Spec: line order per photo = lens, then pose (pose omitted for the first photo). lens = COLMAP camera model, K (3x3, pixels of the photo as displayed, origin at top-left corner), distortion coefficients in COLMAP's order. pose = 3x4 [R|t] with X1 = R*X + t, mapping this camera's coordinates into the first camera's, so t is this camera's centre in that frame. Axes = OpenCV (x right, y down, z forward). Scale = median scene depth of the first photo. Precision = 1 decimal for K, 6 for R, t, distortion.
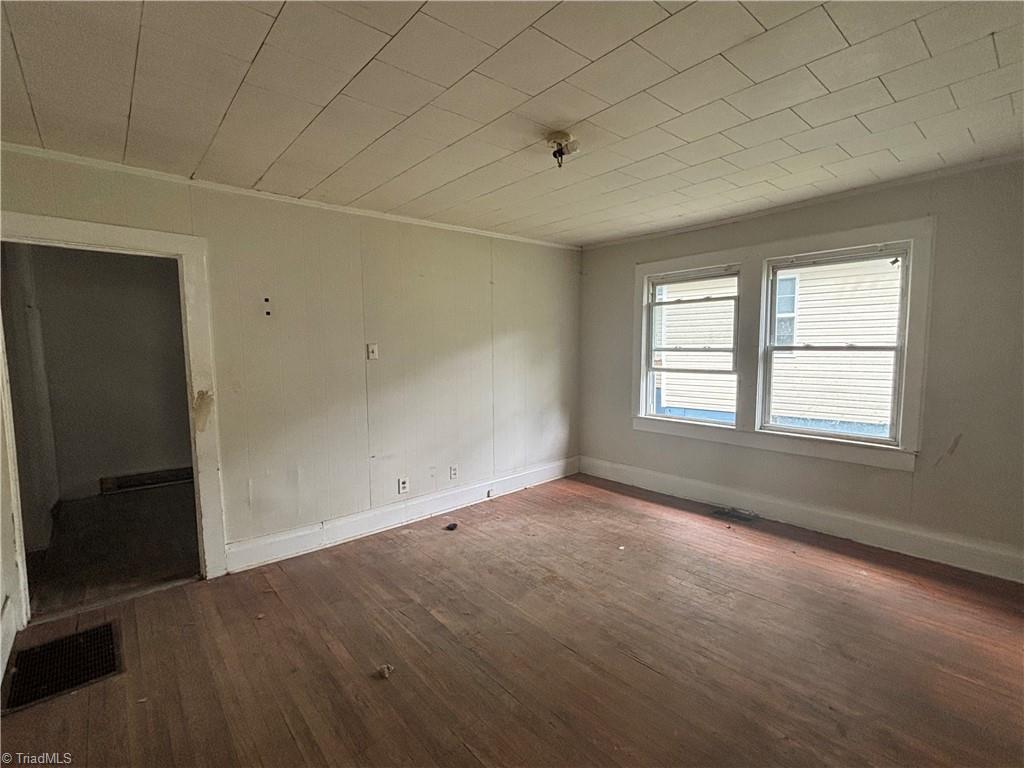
lens RADIAL K [[476.1, 0, 511.2], [0, 476.1, 371.3], [0, 0, 1]] dist [0.003534, 0.000788]
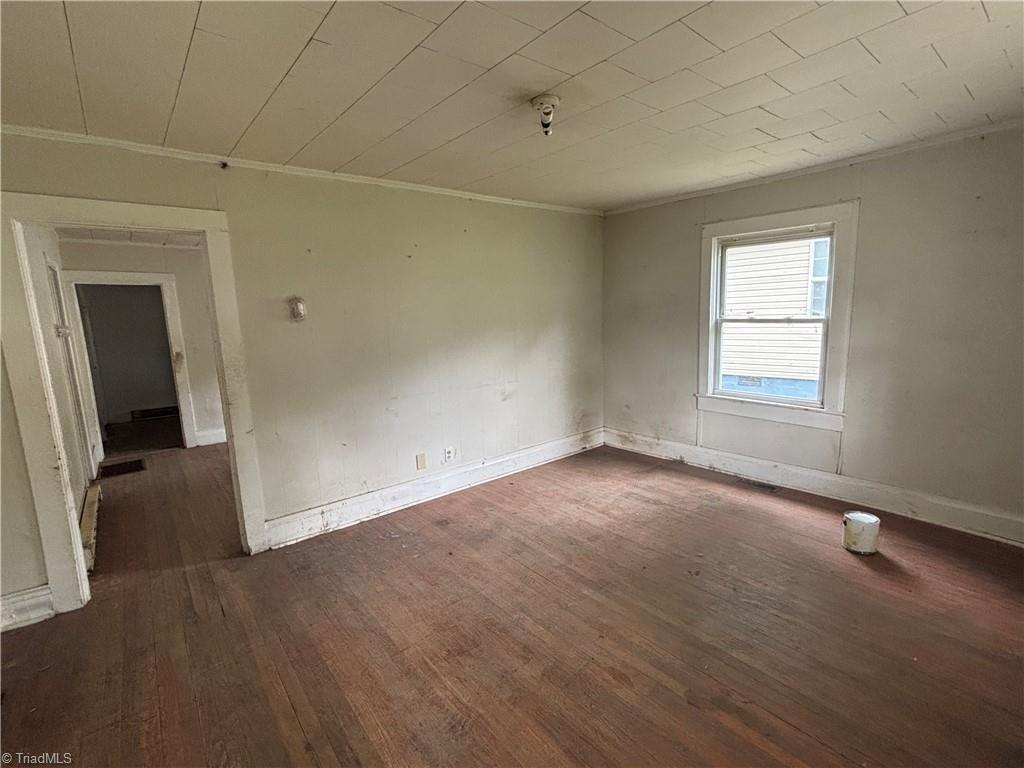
lens RADIAL K [[475.3, 0, 512.0], [0, 475.3, 384.0], [0, 0, 1]] dist [-0.002479, -0.000483]
pose [[0.999669, -0.000282, -0.025722, 0.441052], [0.002547, 0.996110, 0.088087, 0.001397], [0.025598, -0.088124, 0.995781, -0.522976]]
